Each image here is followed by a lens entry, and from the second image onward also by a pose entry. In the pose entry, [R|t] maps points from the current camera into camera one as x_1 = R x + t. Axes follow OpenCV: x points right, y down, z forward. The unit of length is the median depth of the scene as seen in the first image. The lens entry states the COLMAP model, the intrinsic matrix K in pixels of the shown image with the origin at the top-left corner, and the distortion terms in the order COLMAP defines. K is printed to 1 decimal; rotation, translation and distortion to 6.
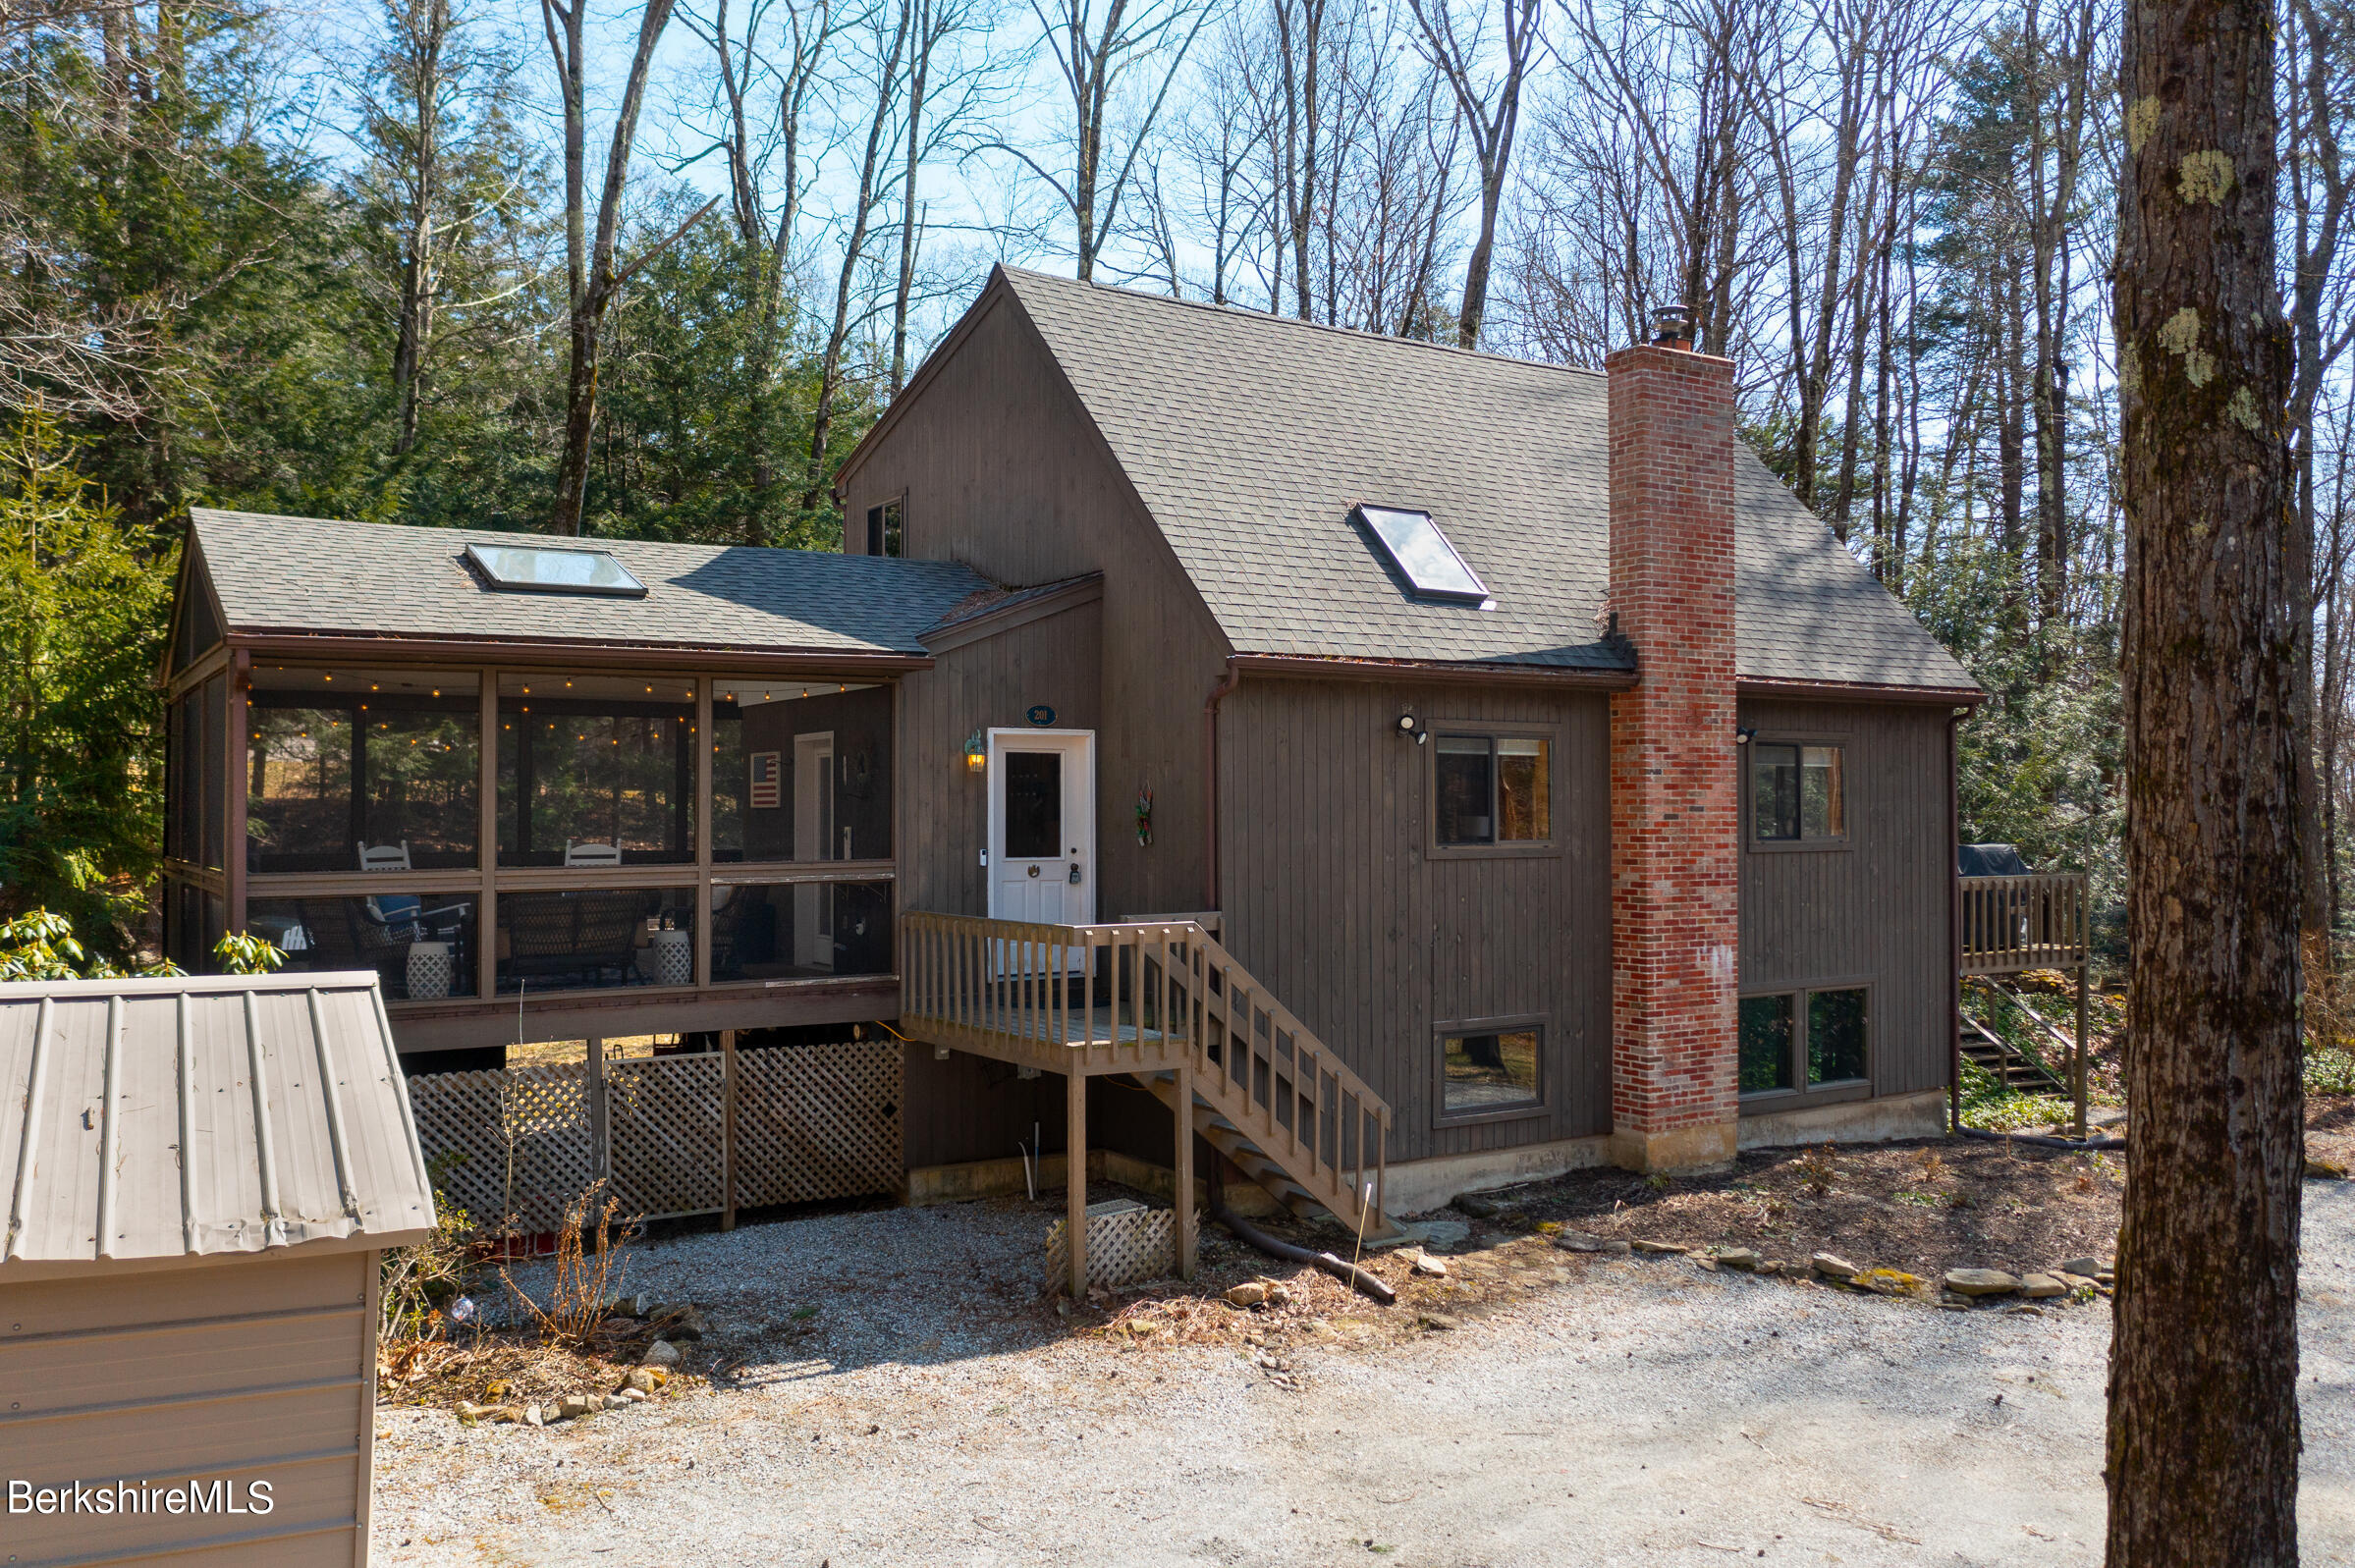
lens RADIAL K [[1844.3, 0, 1177.5], [0, 1844.3, 784.0], [0, 0, 1]] dist [0.002213, 0.000902]
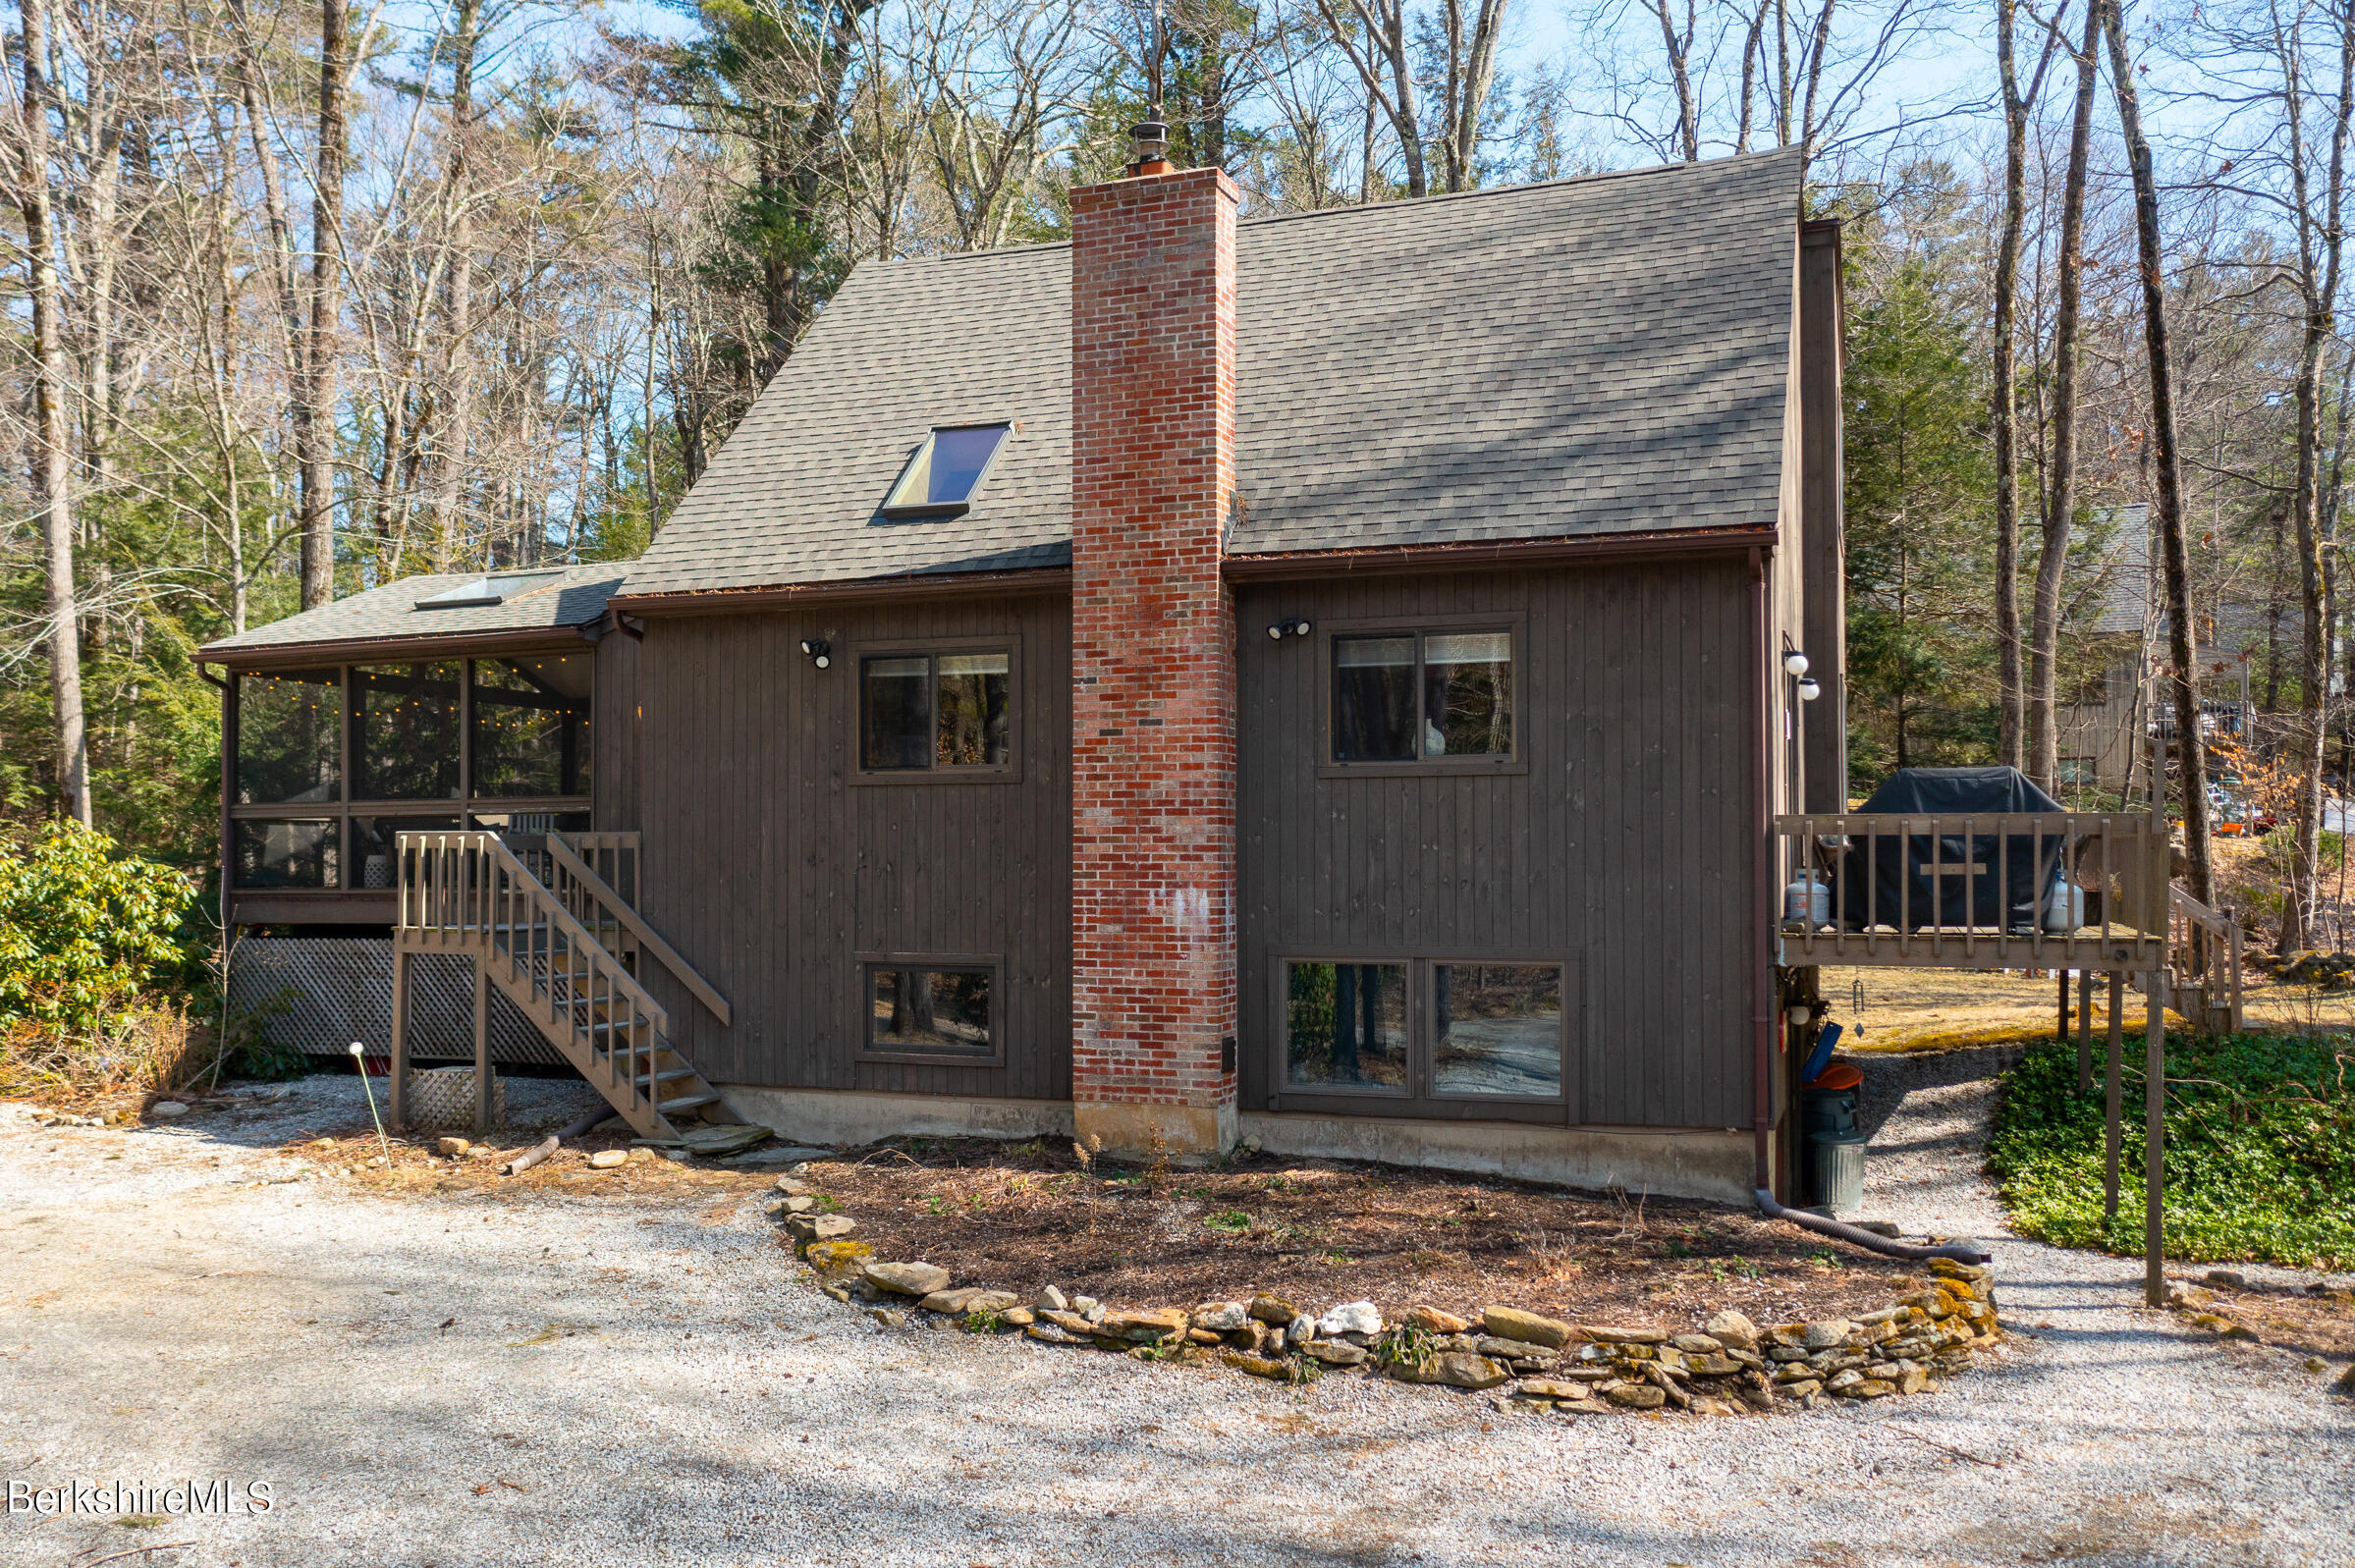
lens RADIAL K [[1981.0, 0, 1178.4], [0, 1981.0, 813.4], [0, 0, 1]] dist [-0.016849, -0.001627]
pose [[0.587203, -0.016819, -0.809265, 1.022544], [0.011840, 0.999856, -0.012189, 0.066427], [0.809353, -0.002425, 0.587318, 0.491522]]
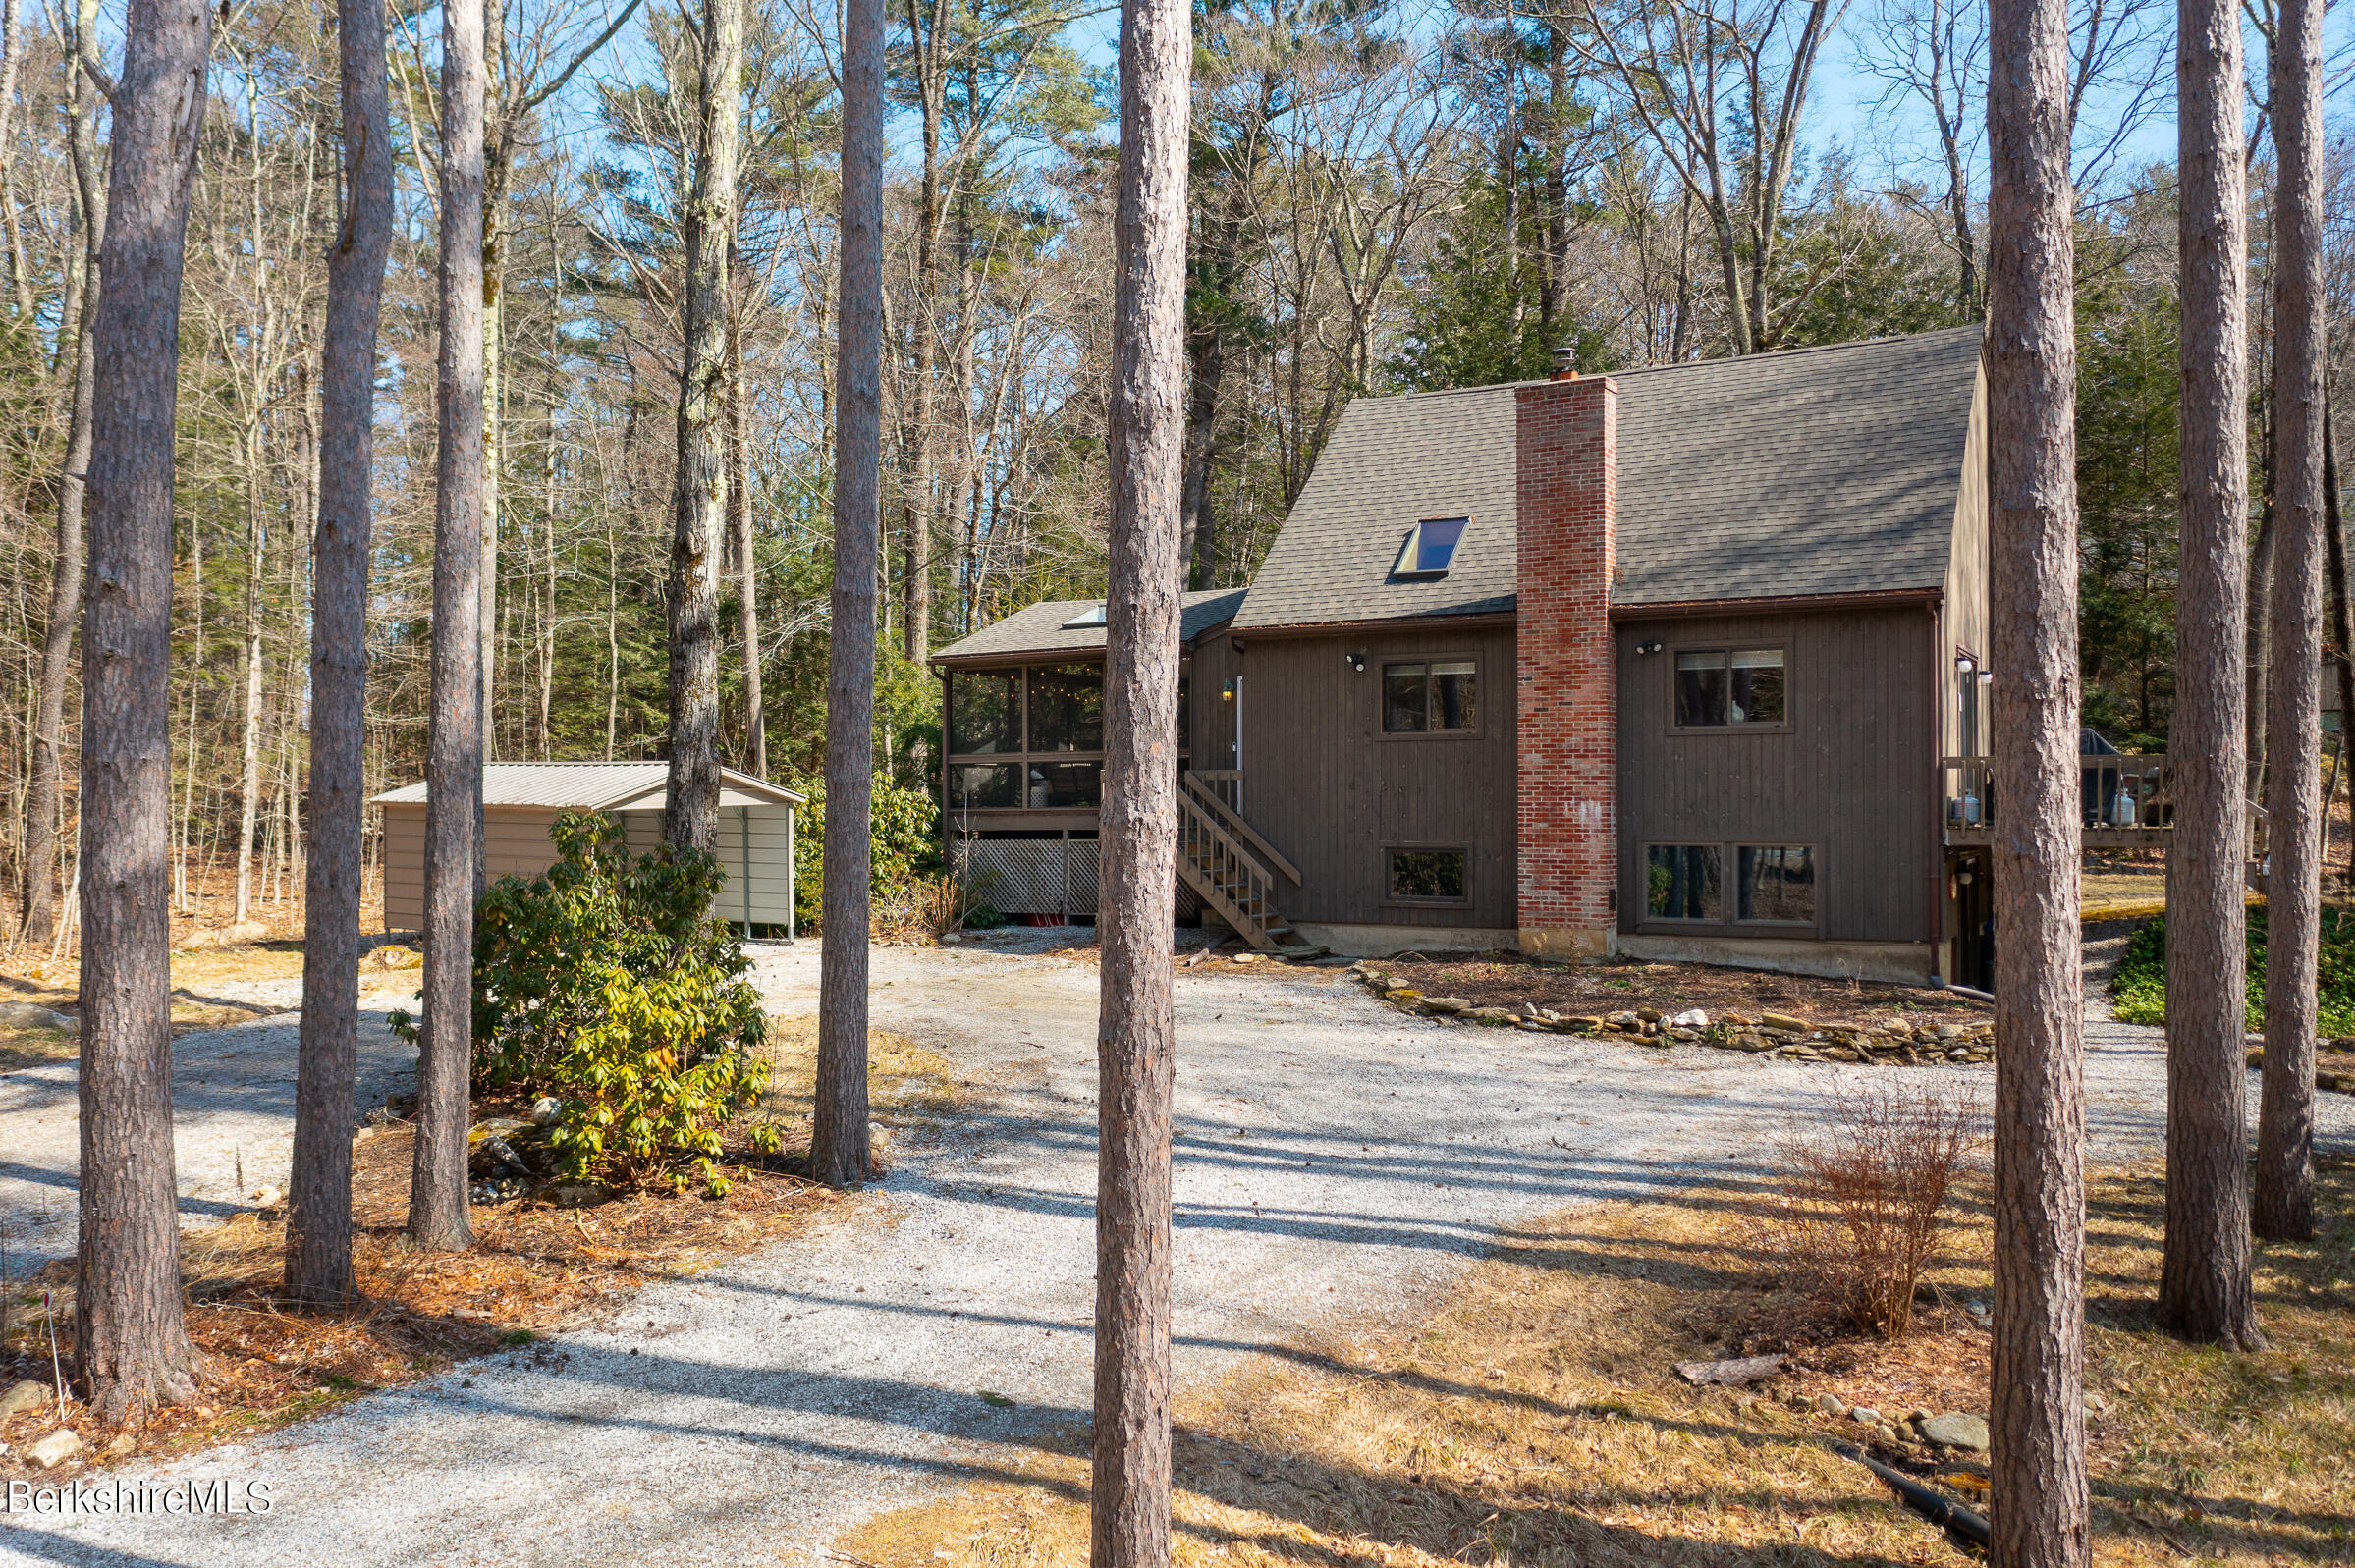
lens RADIAL K [[1896.5, 0, 1177.5], [0, 1896.5, 784.0], [0, 0, 1]] dist [-0.020638, 0.004830]
pose [[0.447724, -0.008750, -0.894129, 1.463072], [0.011807, 0.999923, -0.003873, 0.078095], [0.894094, -0.008823, 0.447792, 0.084653]]
